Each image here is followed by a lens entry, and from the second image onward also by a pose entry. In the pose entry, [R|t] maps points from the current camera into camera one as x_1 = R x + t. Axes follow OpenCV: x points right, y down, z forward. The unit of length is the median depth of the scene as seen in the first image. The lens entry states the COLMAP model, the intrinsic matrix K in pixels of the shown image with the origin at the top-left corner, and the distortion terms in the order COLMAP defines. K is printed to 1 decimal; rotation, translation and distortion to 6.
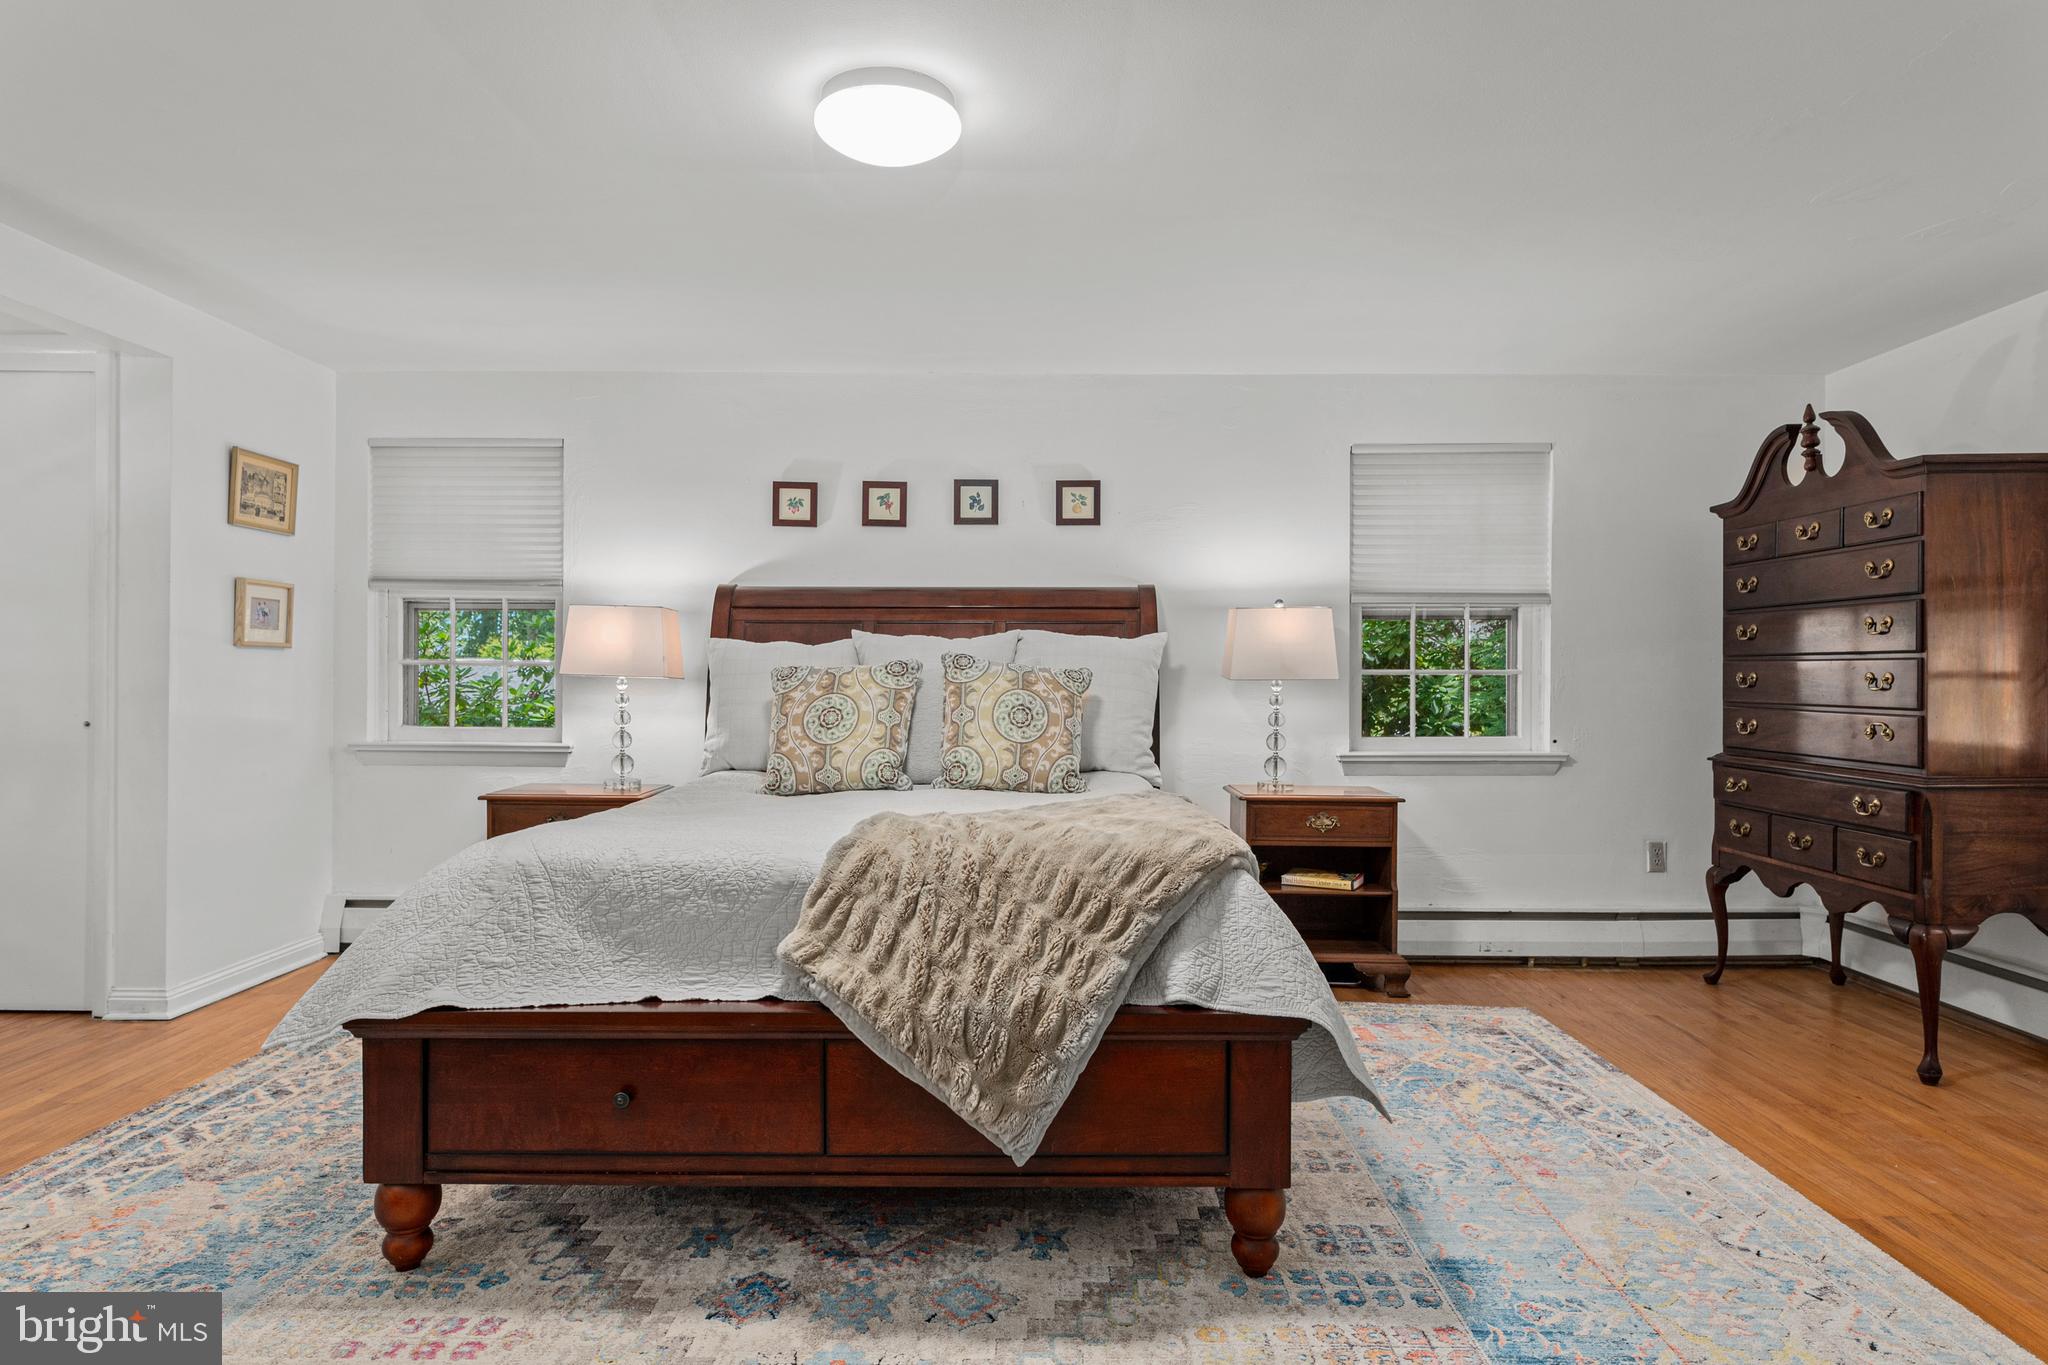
lens RADIAL K [[1178.7, 0, 1019.3], [0, 1178.7, 680.8], [0, 0, 1]] dist [0.006051, -0.000888]
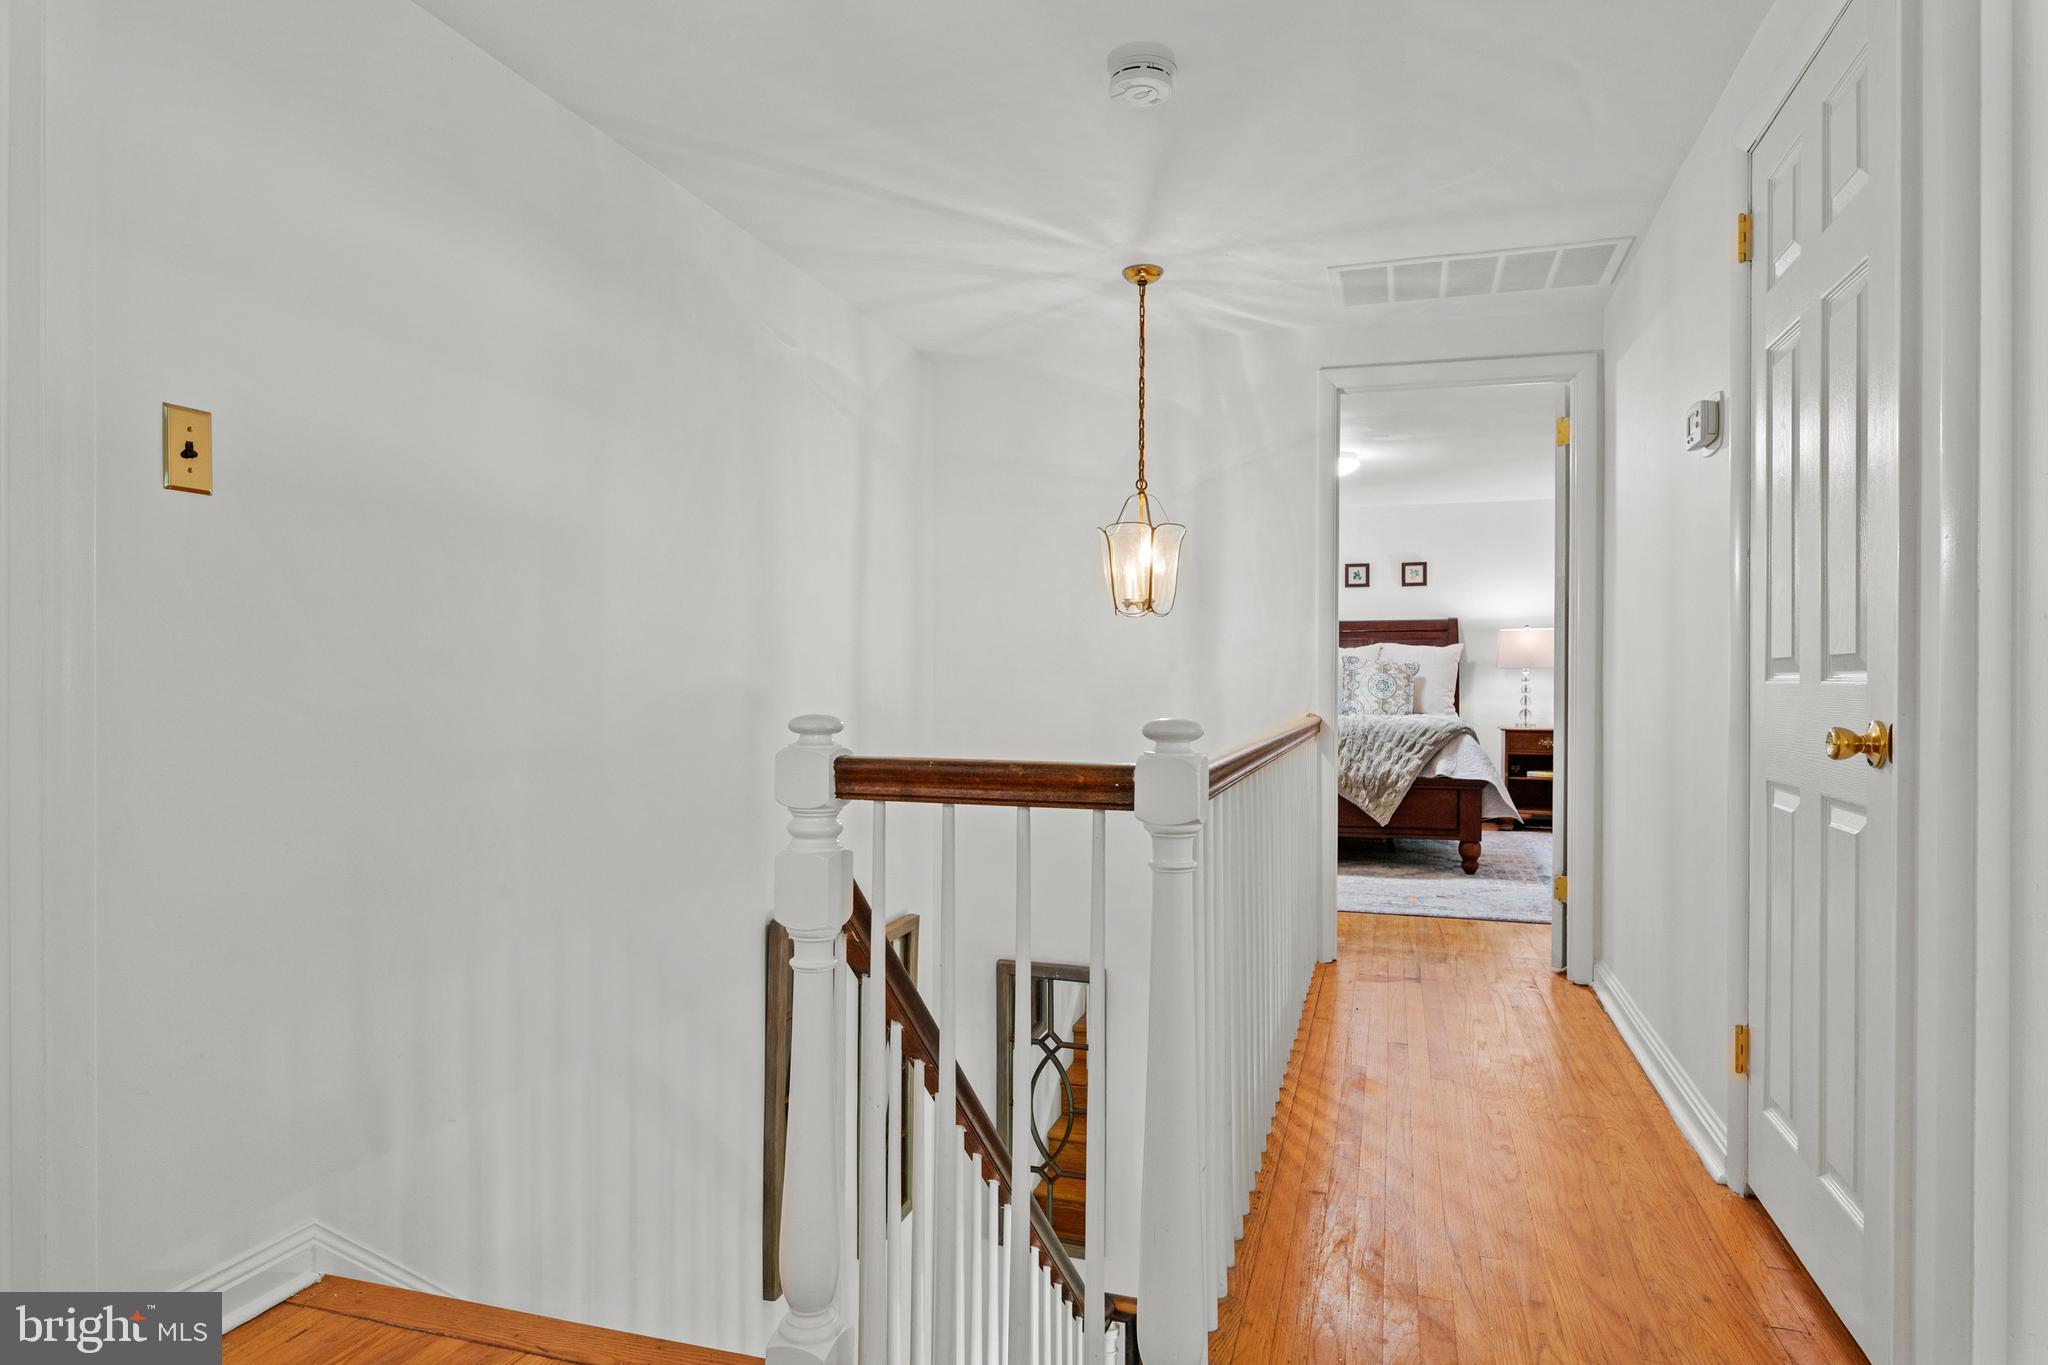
lens RADIAL K [[1178.7, 0, 1027.7], [0, 1178.7, 687.1], [0, 0, 1]] dist [0.006051, -0.000888]
pose [[0.958162, -0.003476, -0.286204, -0.004900], [0.004162, 0.999990, 0.001788, 0.044690], [0.286195, -0.002904, 0.958167, -2.005232]]
